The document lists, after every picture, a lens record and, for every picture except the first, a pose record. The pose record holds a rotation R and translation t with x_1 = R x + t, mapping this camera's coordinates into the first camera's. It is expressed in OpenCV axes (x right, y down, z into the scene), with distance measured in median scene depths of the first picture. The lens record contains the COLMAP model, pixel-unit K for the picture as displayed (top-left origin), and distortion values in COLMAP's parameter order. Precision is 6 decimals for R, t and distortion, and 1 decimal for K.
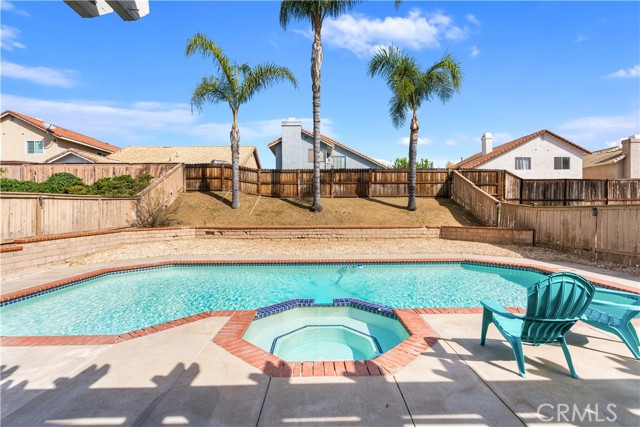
lens RADIAL K [[309.2, 0, 320.5], [0, 309.2, 212.3], [0, 0, 1]] dist [0.000843, 0.000225]
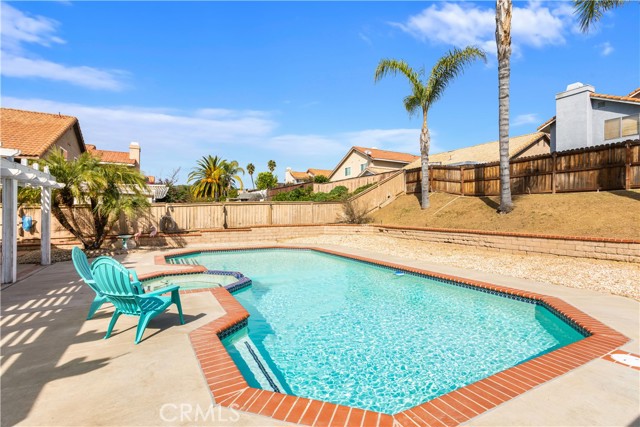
lens RADIAL K [[309.2, 0, 320.5], [0, 309.2, 212.3], [0, 0, 1]] dist [0.000843, 0.000225]
pose [[0.464343, 0.004814, -0.885643, 0.430715], [-0.005606, 0.999981, 0.002496, -0.002351], [0.885638, 0.003805, 0.464361, 0.206094]]
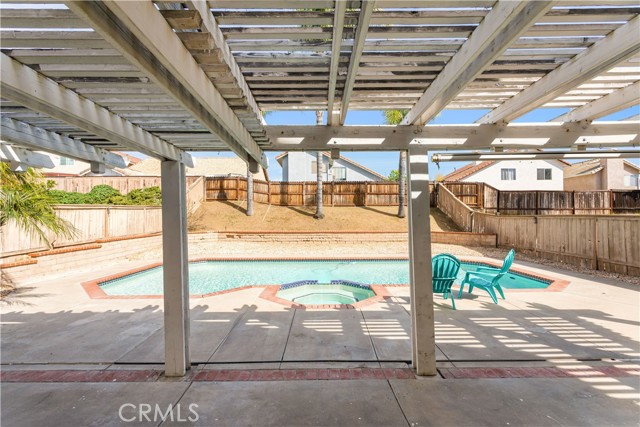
lens RADIAL K [[307.1, 0, 320.0], [0, 307.1, 215.8], [0, 0, 1]] dist [-0.001022, 0.000261]
pose [[0.999945, 0.002451, -0.010178, 0.001252], [-0.002520, 0.999974, -0.006745, -0.004727], [0.010161, 0.006770, 0.999925, -0.143794]]
